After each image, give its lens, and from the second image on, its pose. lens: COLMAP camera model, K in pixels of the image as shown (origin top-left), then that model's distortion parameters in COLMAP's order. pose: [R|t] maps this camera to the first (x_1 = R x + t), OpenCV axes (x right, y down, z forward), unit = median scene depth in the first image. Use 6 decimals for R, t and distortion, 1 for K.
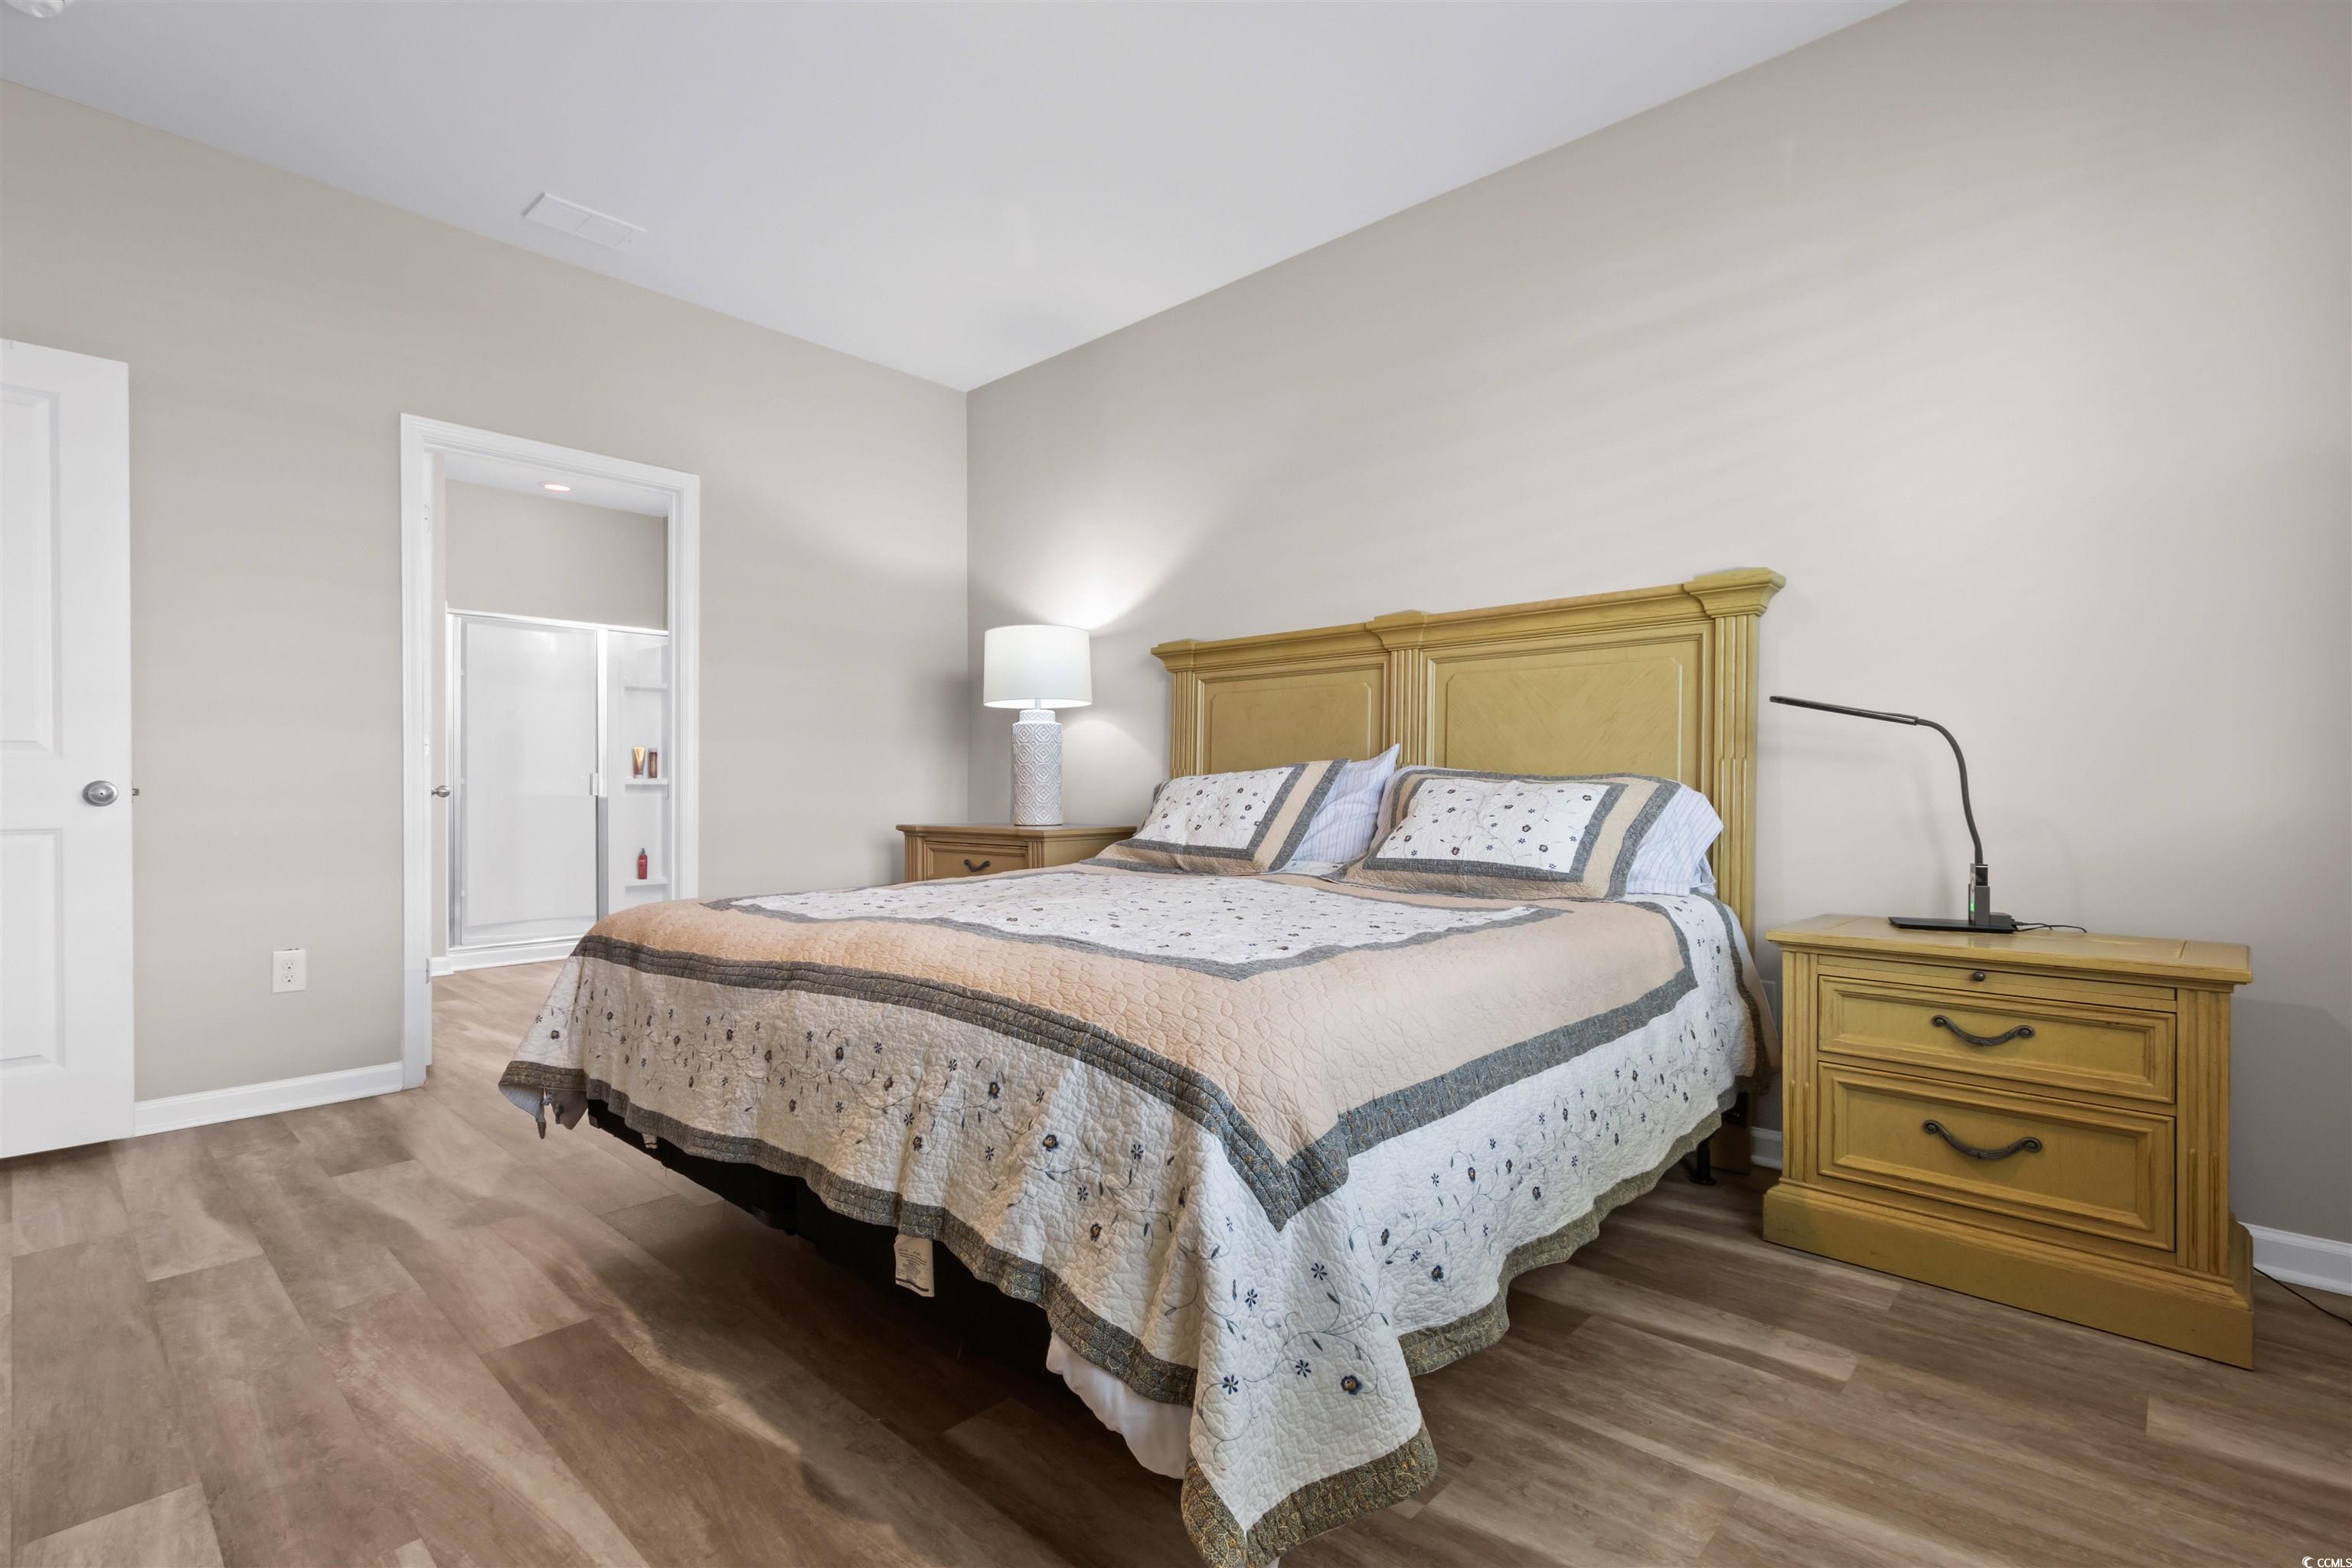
lens RADIAL K [[1093.4, 0, 1144.6], [0, 1093.4, 807.3], [0, 0, 1]] dist [0.000075, -0.000509]
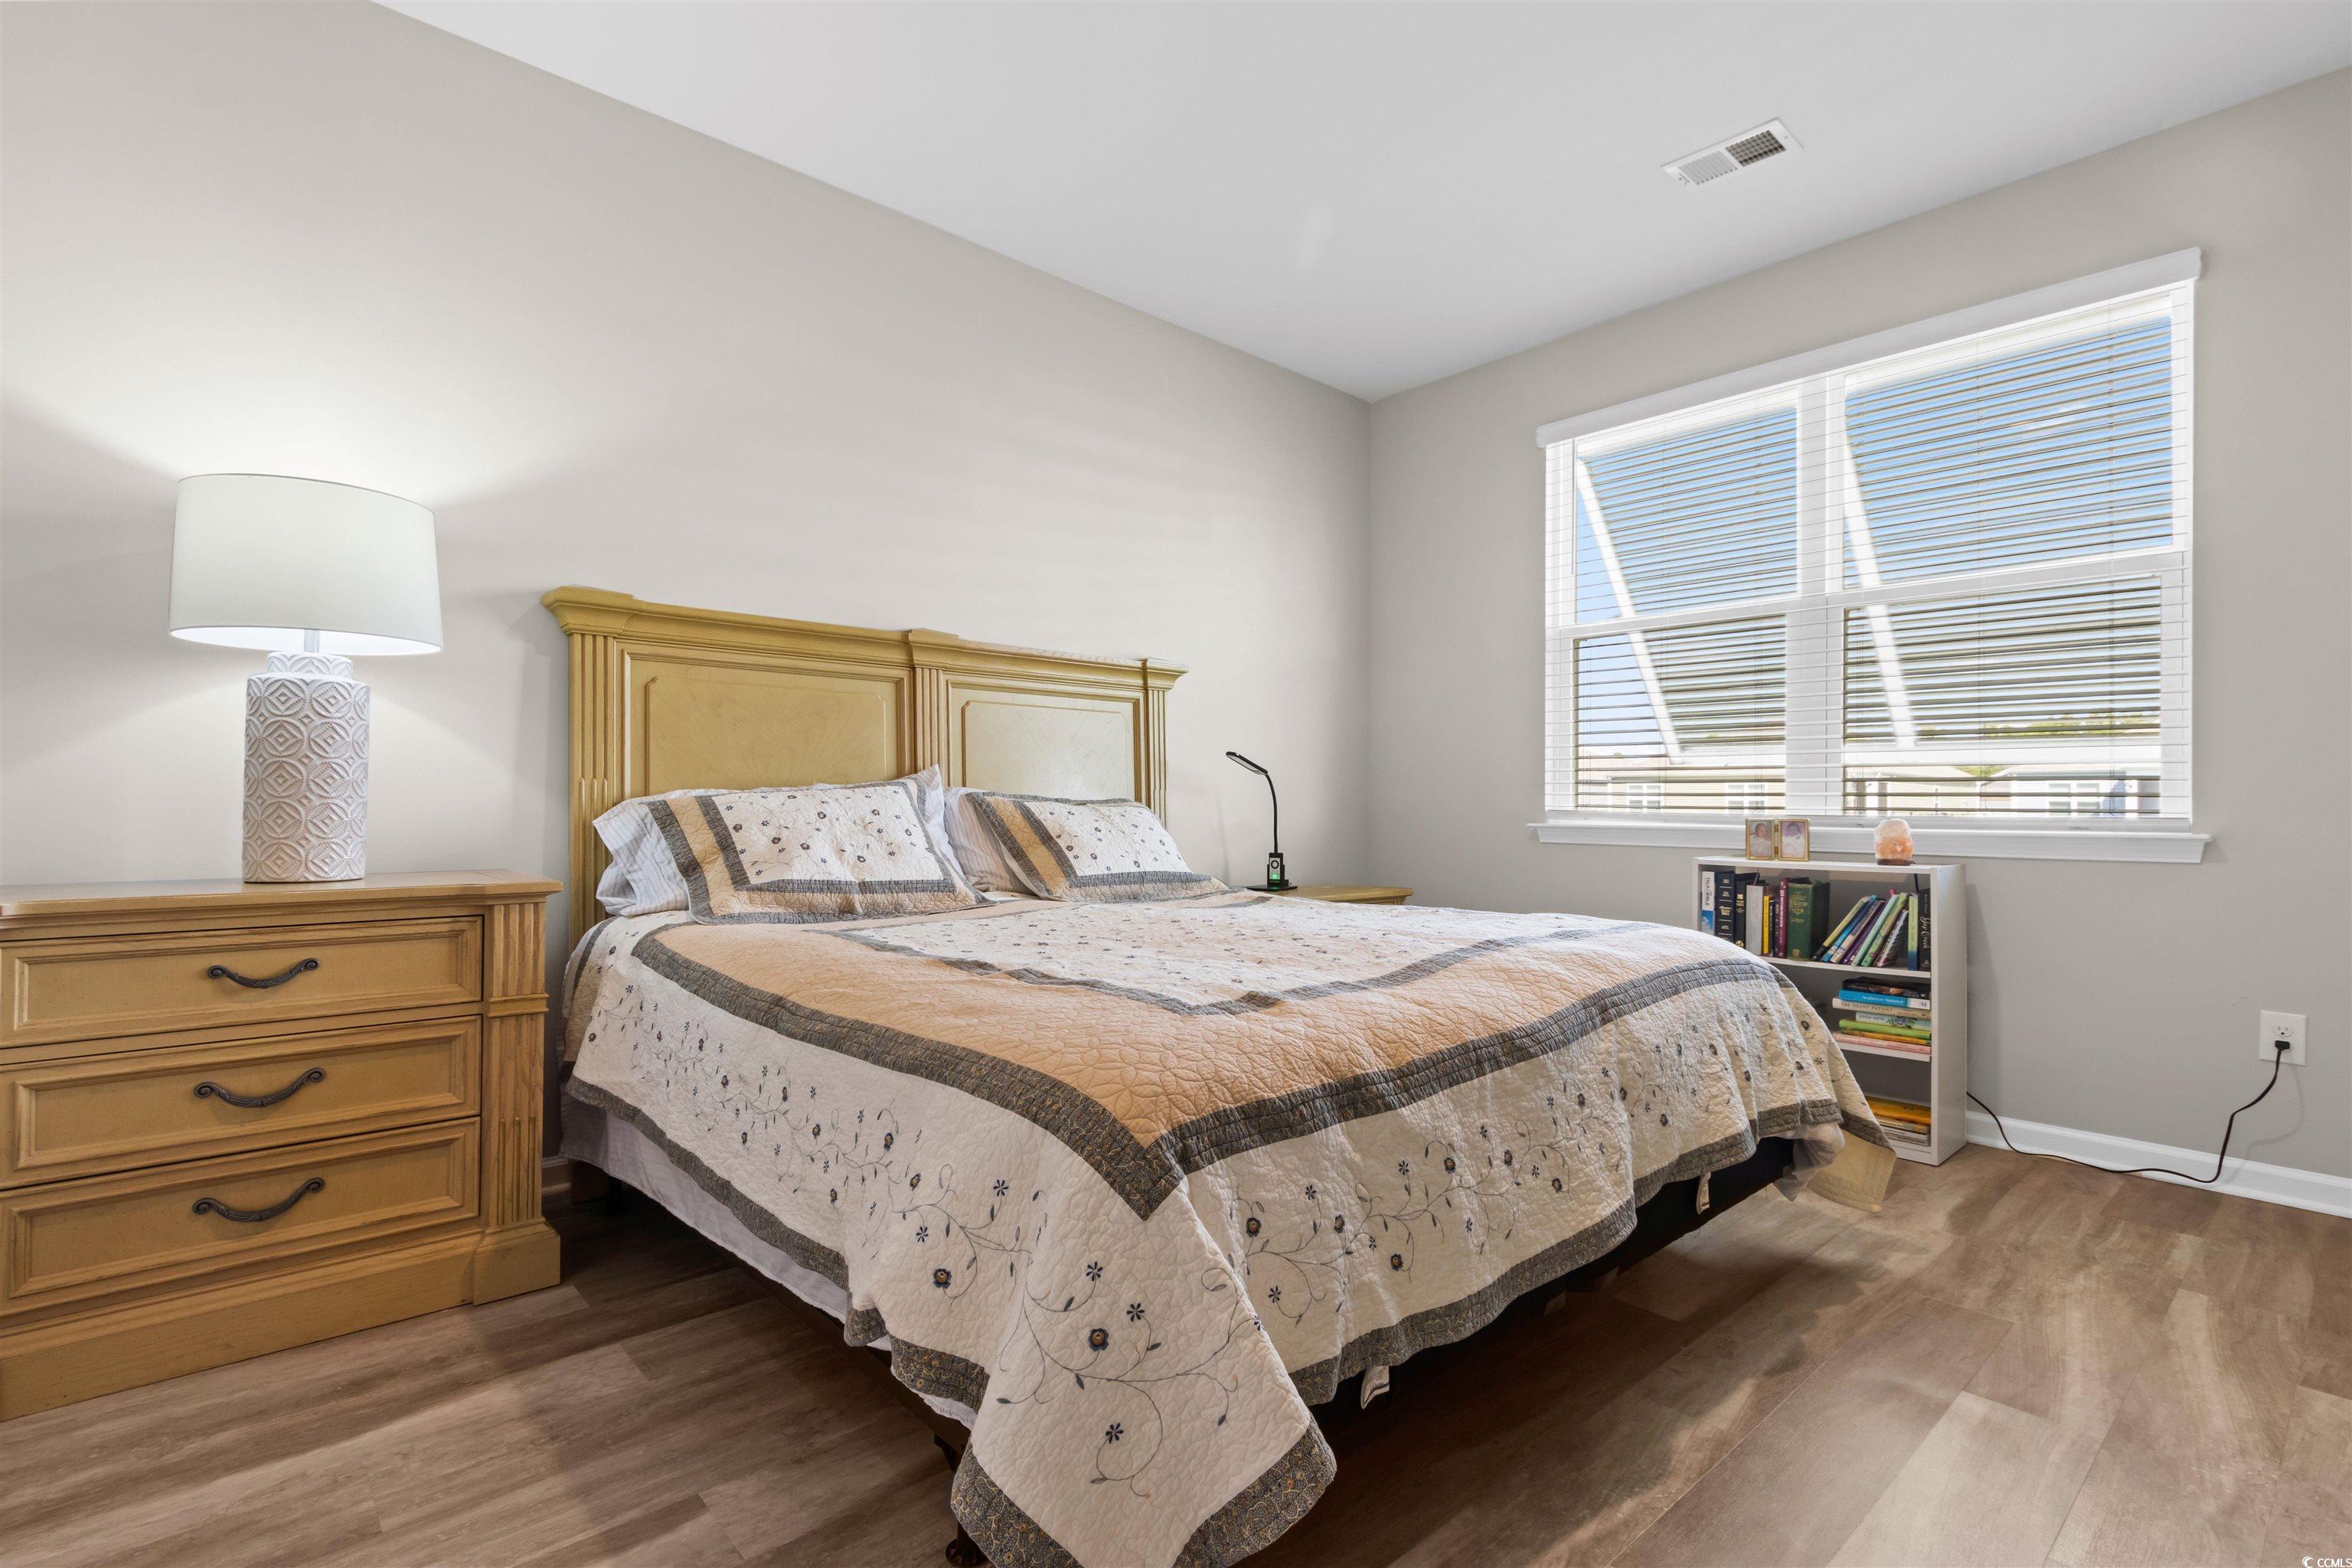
lens RADIAL K [[1093.4, 0, 1144.6], [0, 1093.4, 807.3], [0, 0, 1]] dist [0.000075, -0.000509]
pose [[0.086676, 0.003991, 0.996229, -0.874011], [0.011462, 0.999922, -0.005003, -0.015208], [-0.996171, 0.011853, 0.086624, 0.871013]]
